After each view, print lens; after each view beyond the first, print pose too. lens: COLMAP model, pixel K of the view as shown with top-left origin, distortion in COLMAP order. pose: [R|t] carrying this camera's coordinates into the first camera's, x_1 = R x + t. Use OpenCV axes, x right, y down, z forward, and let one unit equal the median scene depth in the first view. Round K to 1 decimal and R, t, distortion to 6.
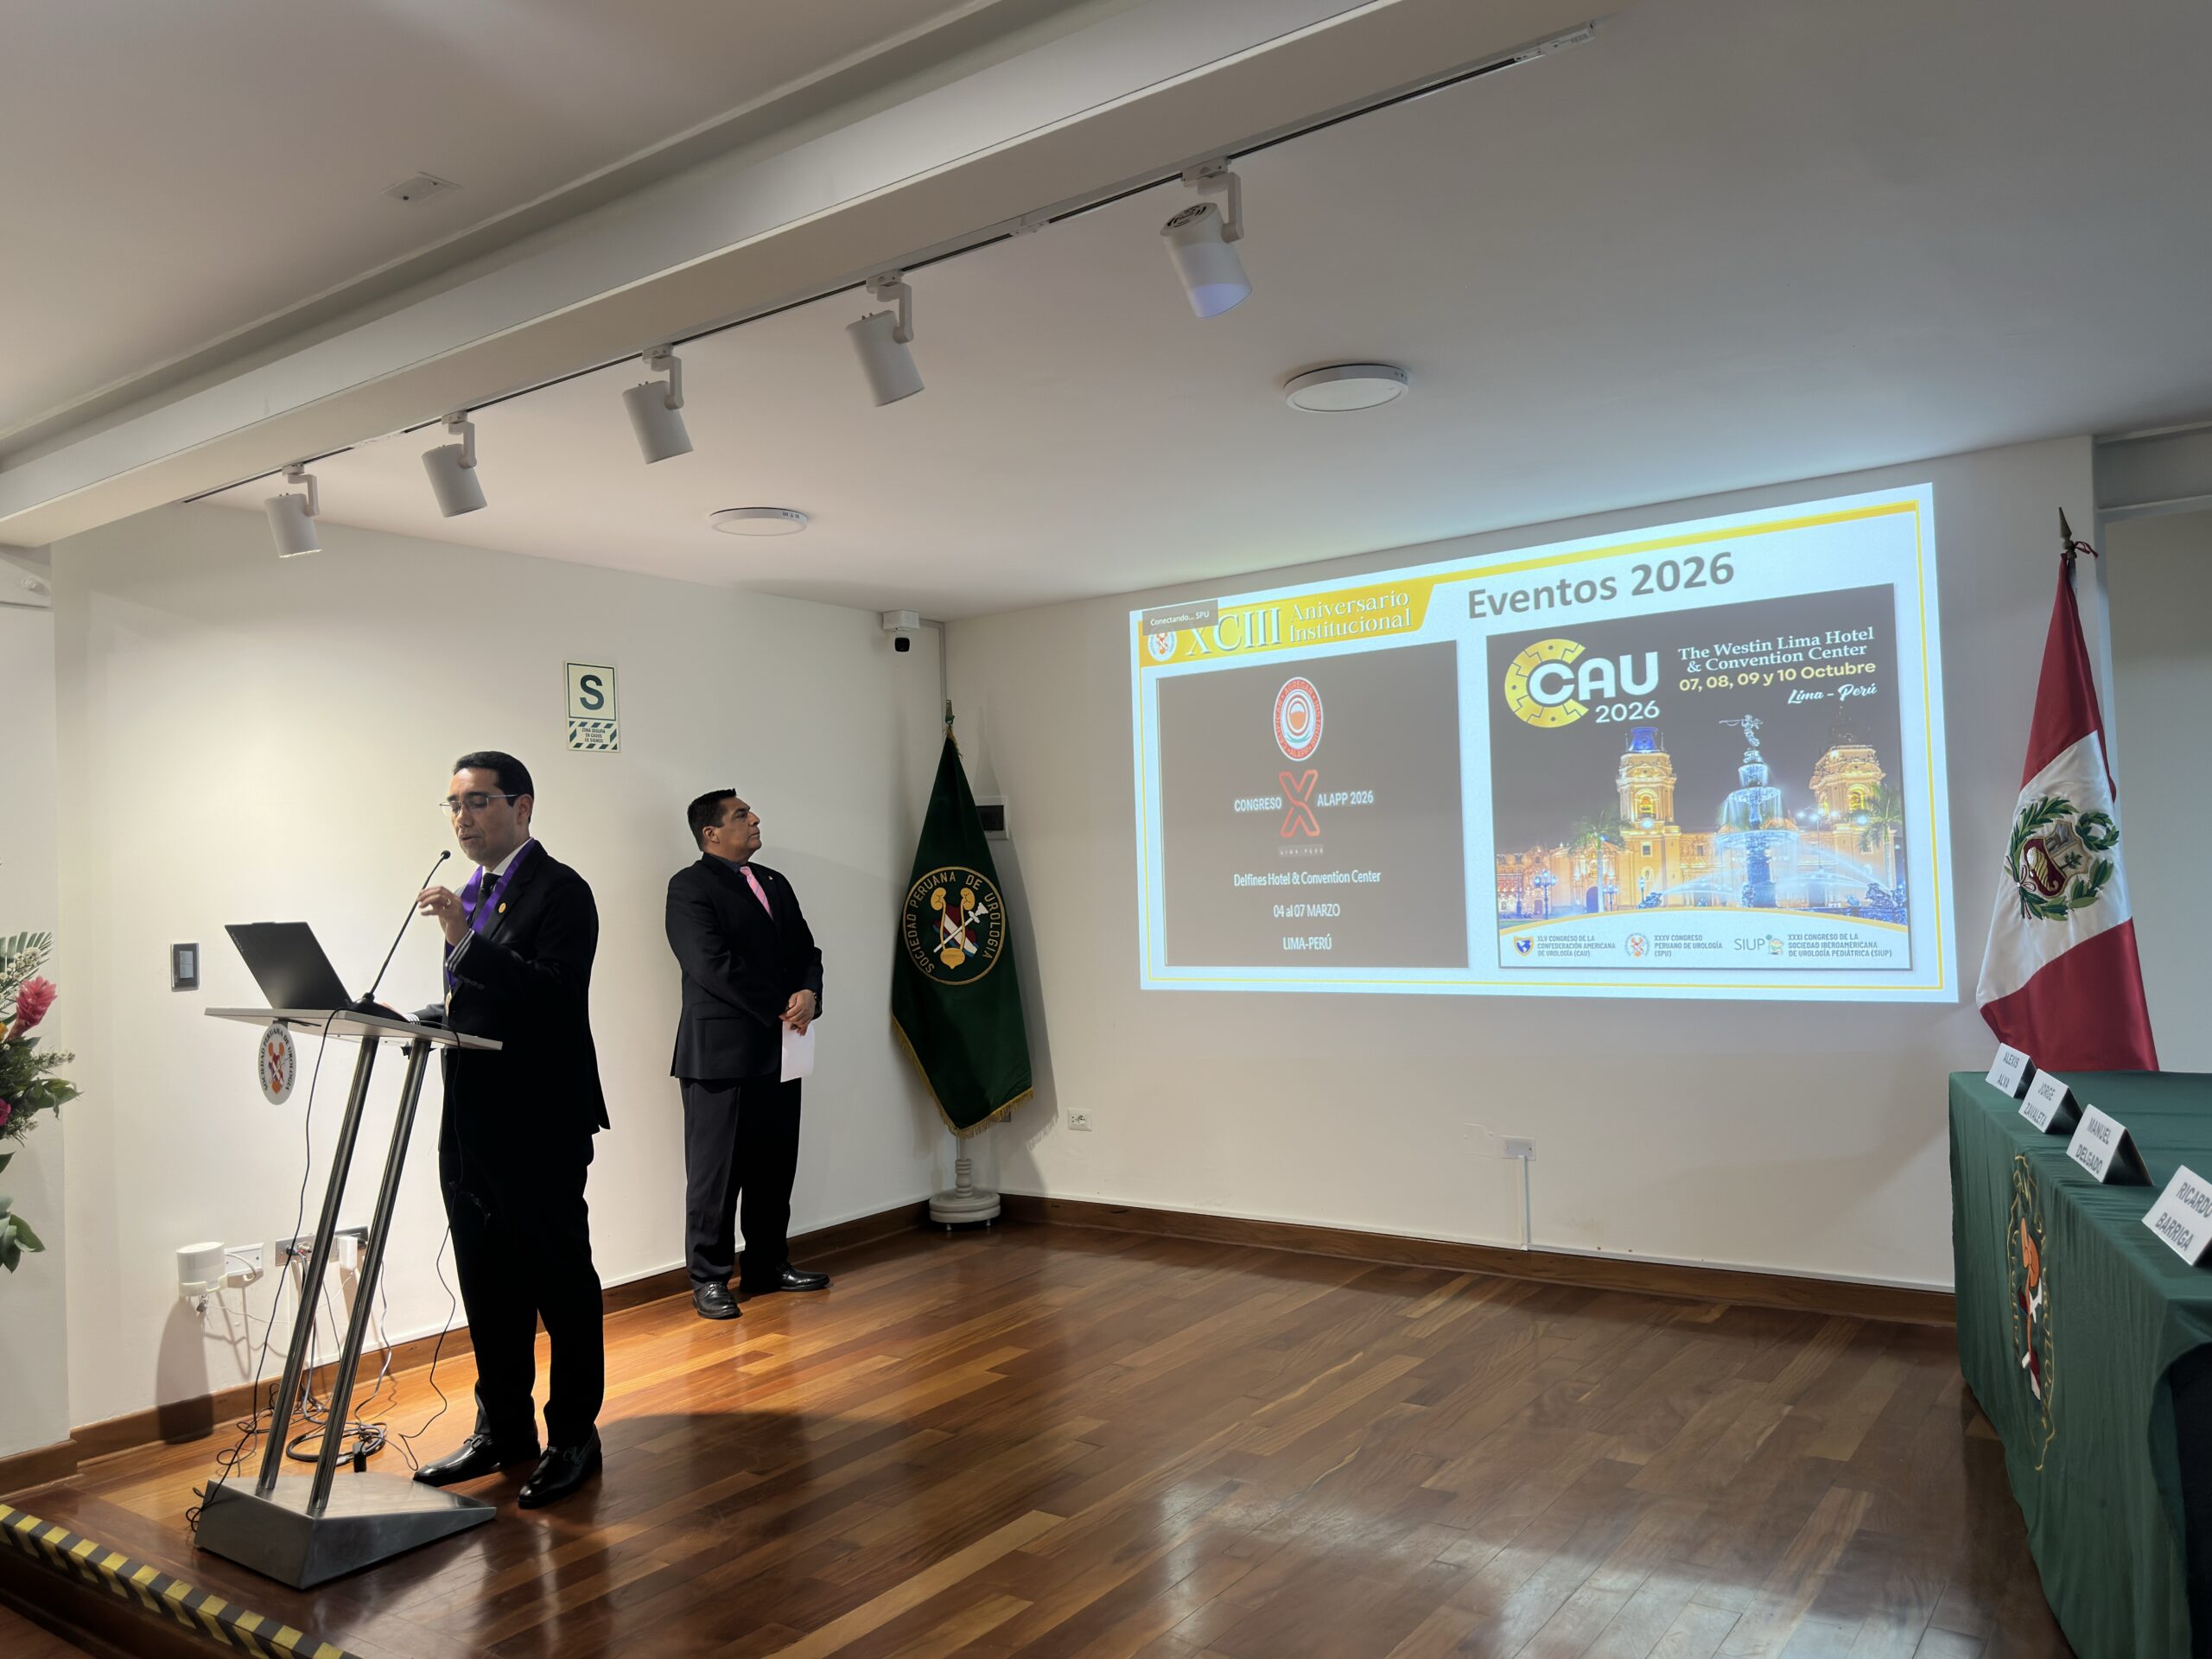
lens RADIAL K [[1623.1, 0, 1114.0], [0, 1623.1, 822.5], [0, 0, 1]] dist [0.028624, -0.041952]
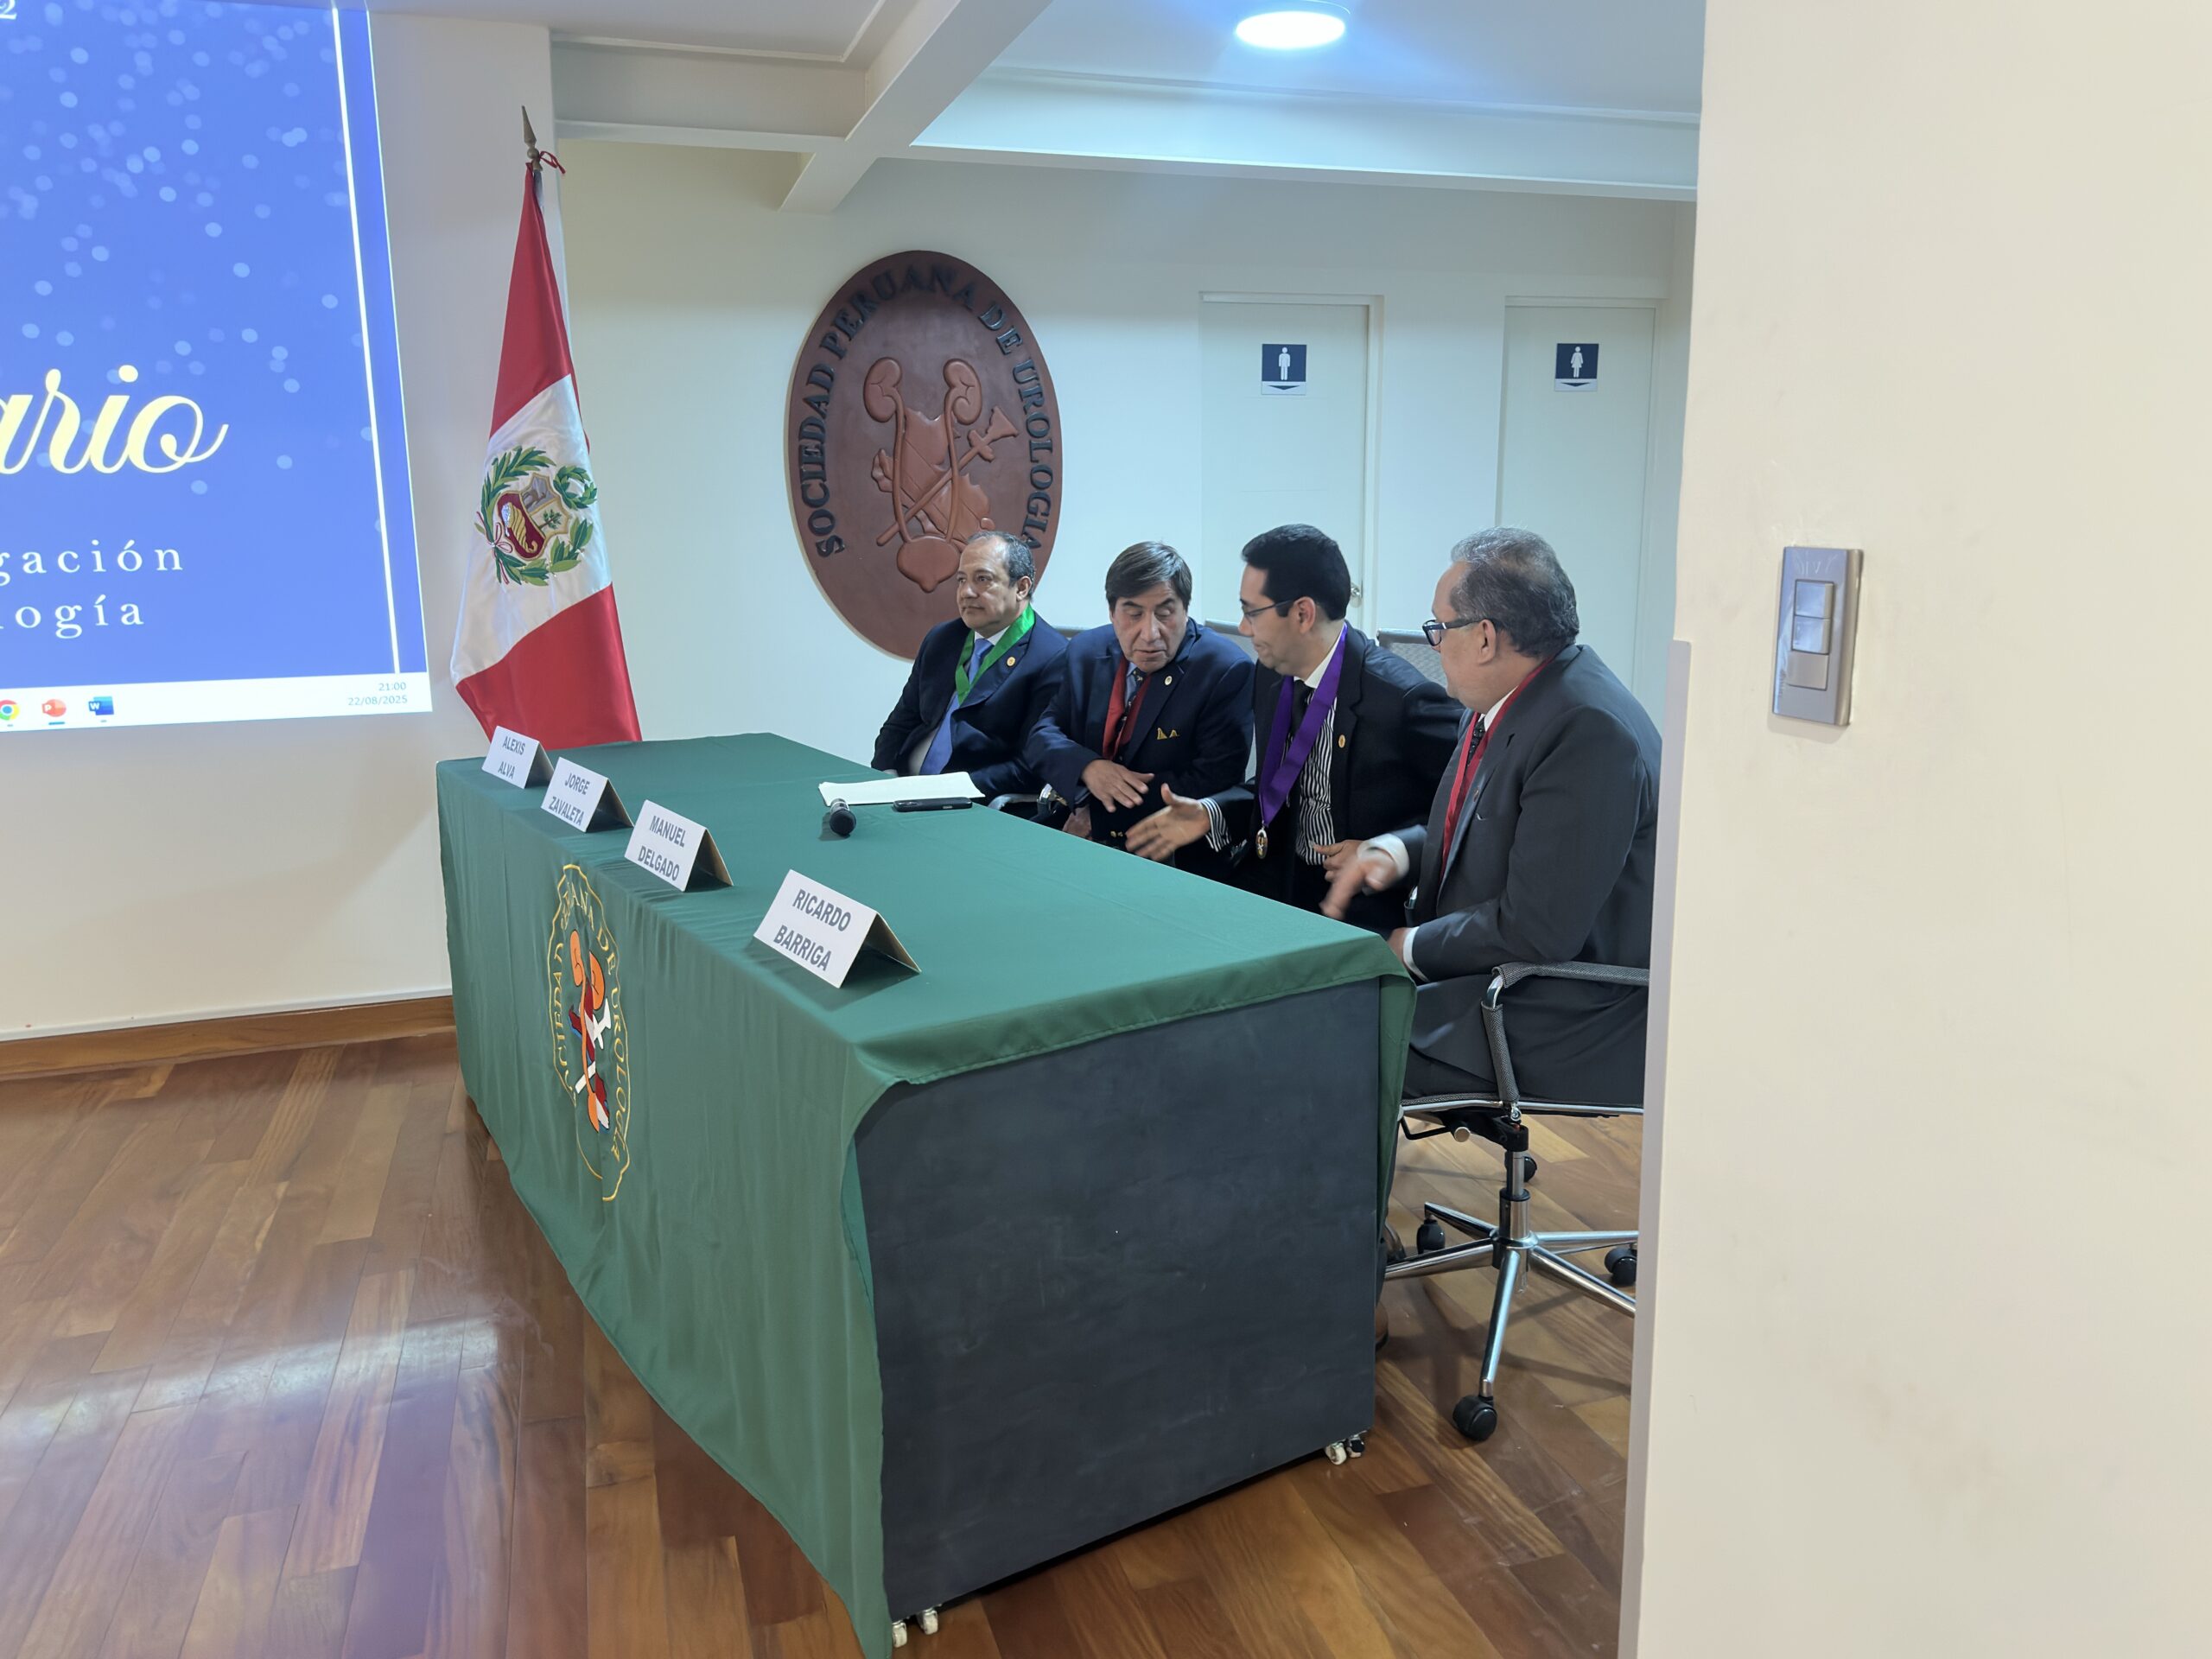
lens RADIAL K [[1623.1, 0, 1114.0], [0, 1623.1, 822.5], [0, 0, 1]] dist [0.028624, -0.041952]
pose [[0.591764, -0.126854, 0.796067, 0.026410], [-0.044427, 0.980907, 0.189334, 0.003252], [-0.804886, -0.147408, 0.574830, 0.197101]]
